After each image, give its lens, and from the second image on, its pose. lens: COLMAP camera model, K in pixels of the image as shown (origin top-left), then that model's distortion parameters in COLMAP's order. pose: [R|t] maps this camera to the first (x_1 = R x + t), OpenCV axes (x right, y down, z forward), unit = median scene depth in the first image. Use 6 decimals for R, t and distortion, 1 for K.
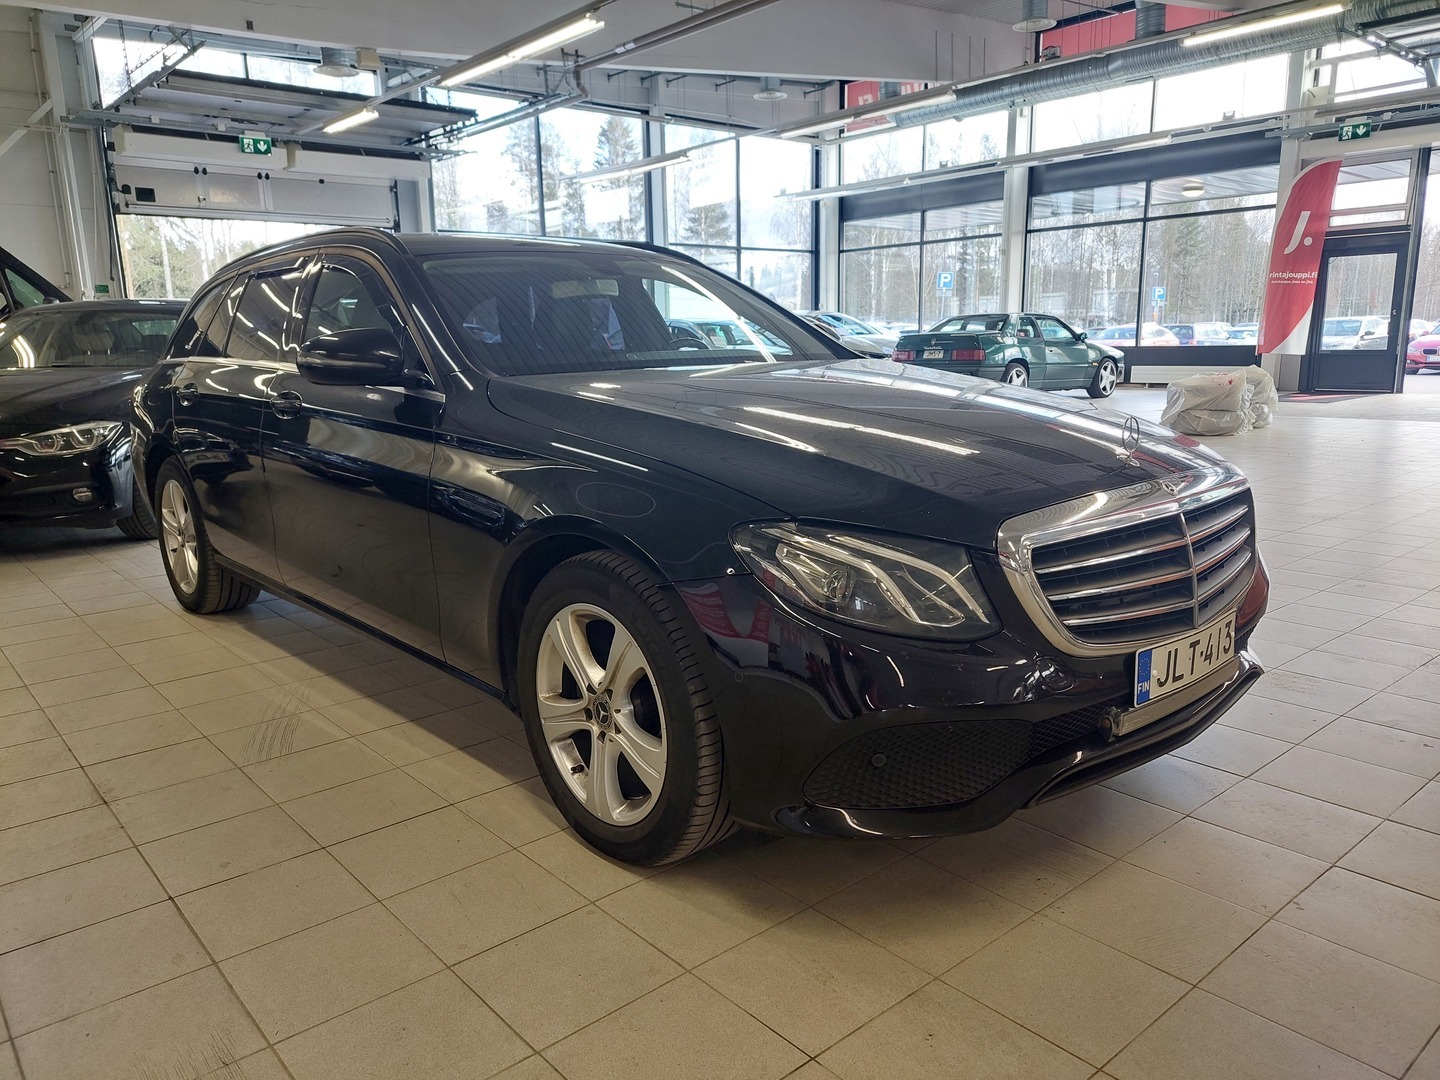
lens RADIAL K [[1042.3, 0, 720.0], [0, 1042.3, 540.0], [0, 0, 1]] dist [0.008967, -0.001827]
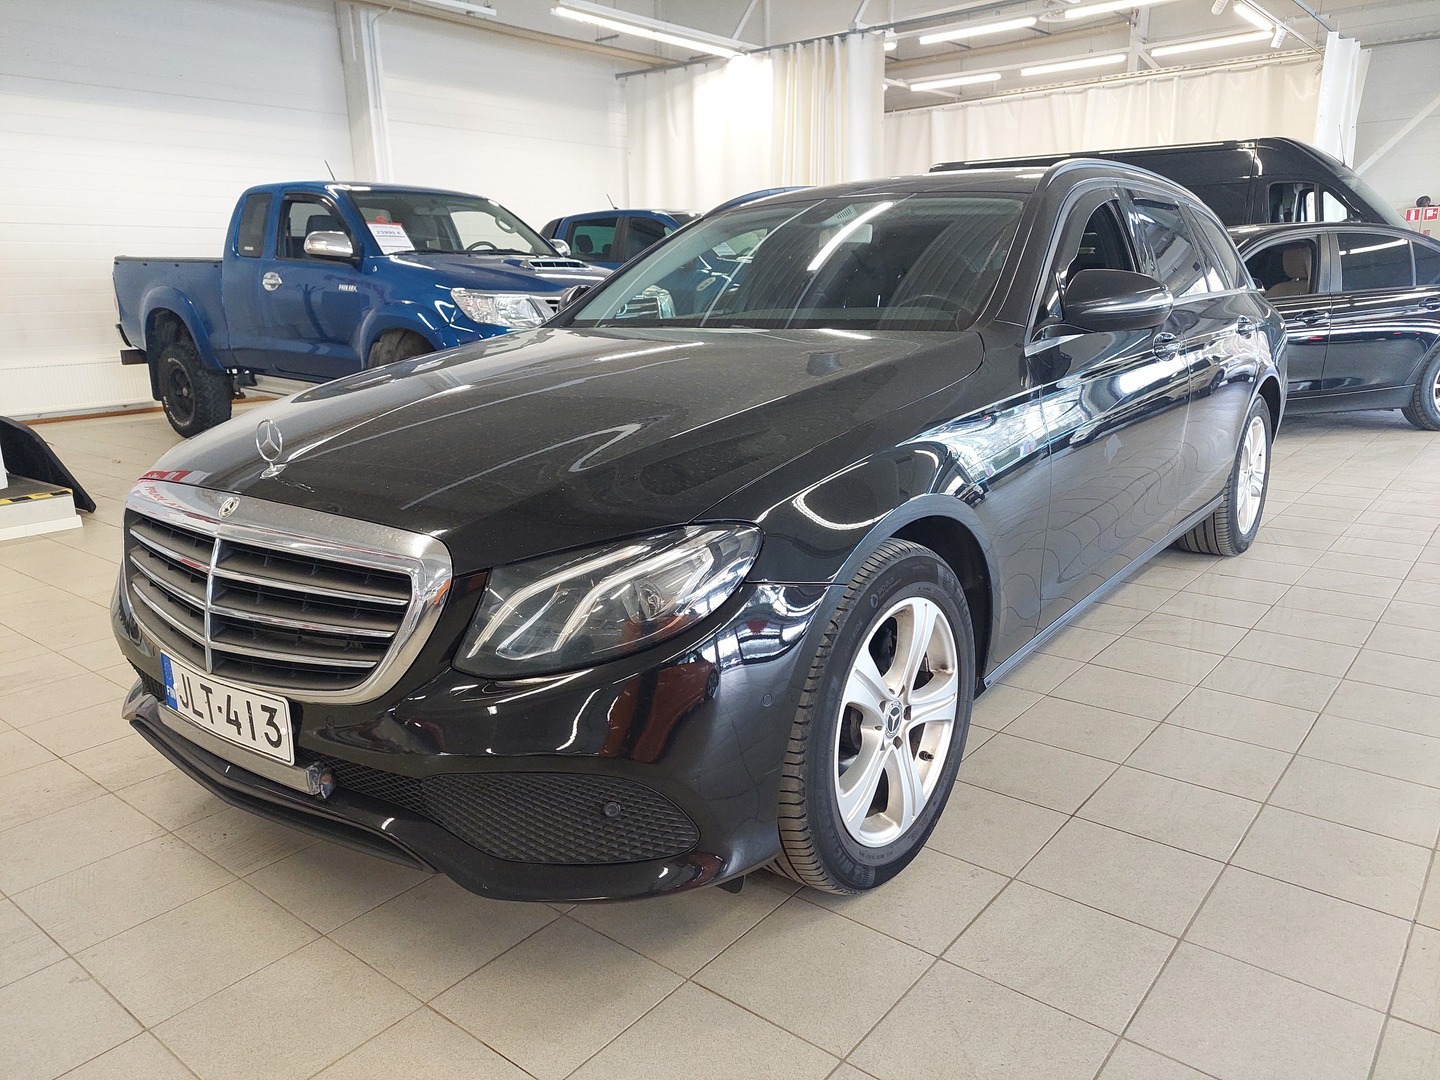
lens RADIAL K [[1042.3, 0, 720.0], [0, 1042.3, 540.0], [0, 0, 1]] dist [0.008967, -0.001827]
pose [[0.171578, 0.245289, -0.954146, 0.209450], [-0.164207, 0.962081, 0.217801, -0.043259], [0.971389, 0.119307, 0.205350, 0.195595]]
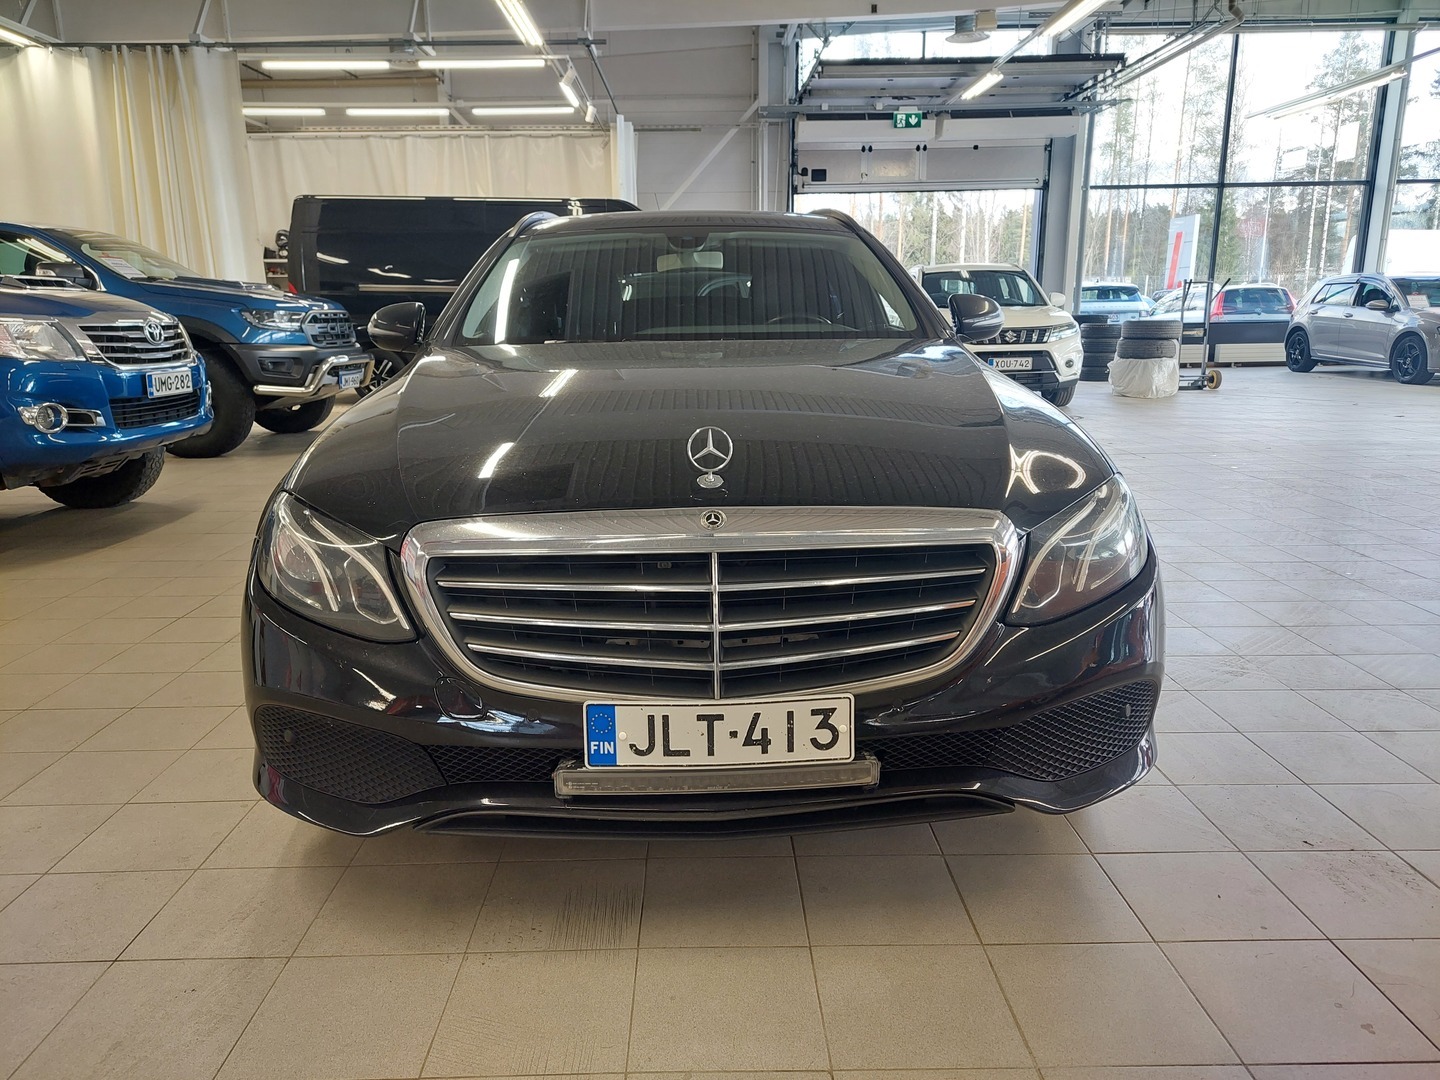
lens RADIAL K [[1060.6, 0, 720.0], [0, 1060.6, 540.0], [0, 0, 1]] dist [0.002543, -0.001851]
pose [[0.759537, 0.142669, -0.634625, 0.152131], [-0.122632, 0.989562, 0.075693, -0.015107], [0.638799, 0.020333, 0.769105, 0.062545]]
